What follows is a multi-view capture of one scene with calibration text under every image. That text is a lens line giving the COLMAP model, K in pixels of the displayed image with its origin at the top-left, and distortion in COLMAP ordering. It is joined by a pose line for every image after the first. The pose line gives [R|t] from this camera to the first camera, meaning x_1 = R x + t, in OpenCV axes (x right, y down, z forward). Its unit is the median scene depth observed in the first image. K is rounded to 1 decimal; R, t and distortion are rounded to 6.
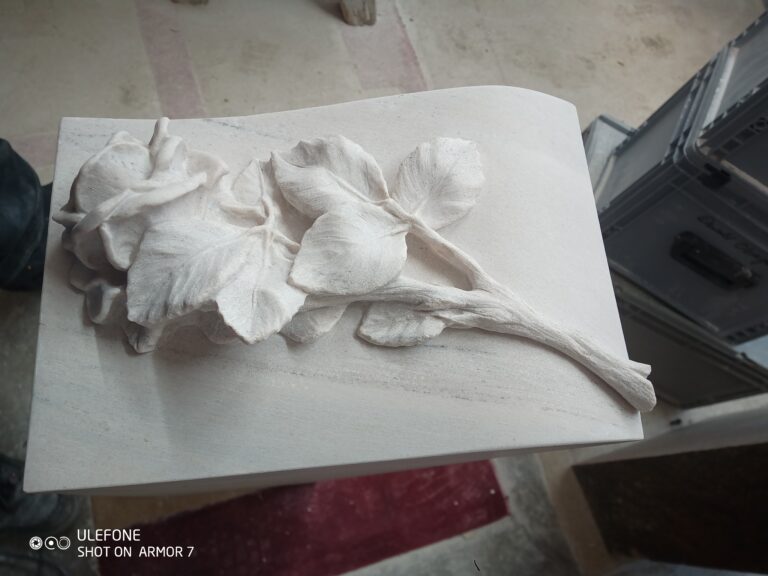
lens RADIAL K [[578.7, 0, 385.7], [0, 578.7, 286.5], [0, 0, 1]] dist [0.087615, -0.147884]
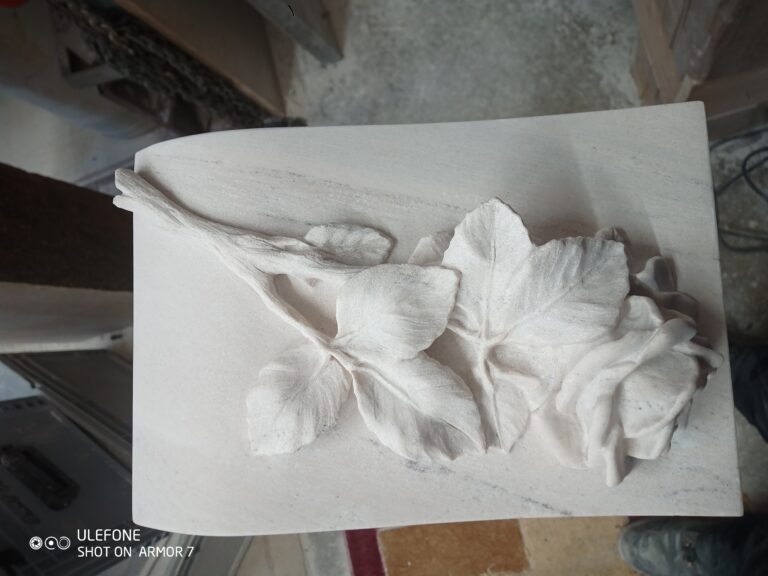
lens RADIAL K [[580.2, 0, 382.1], [0, 580.2, 288.2], [0, 0, 1]] dist [0.077377, -0.121519]
pose [[-0.998412, -0.038225, 0.041368, -0.075882], [0.051544, -0.916179, 0.397441, -0.399354], [0.022709, 0.398943, 0.916695, 0.114858]]
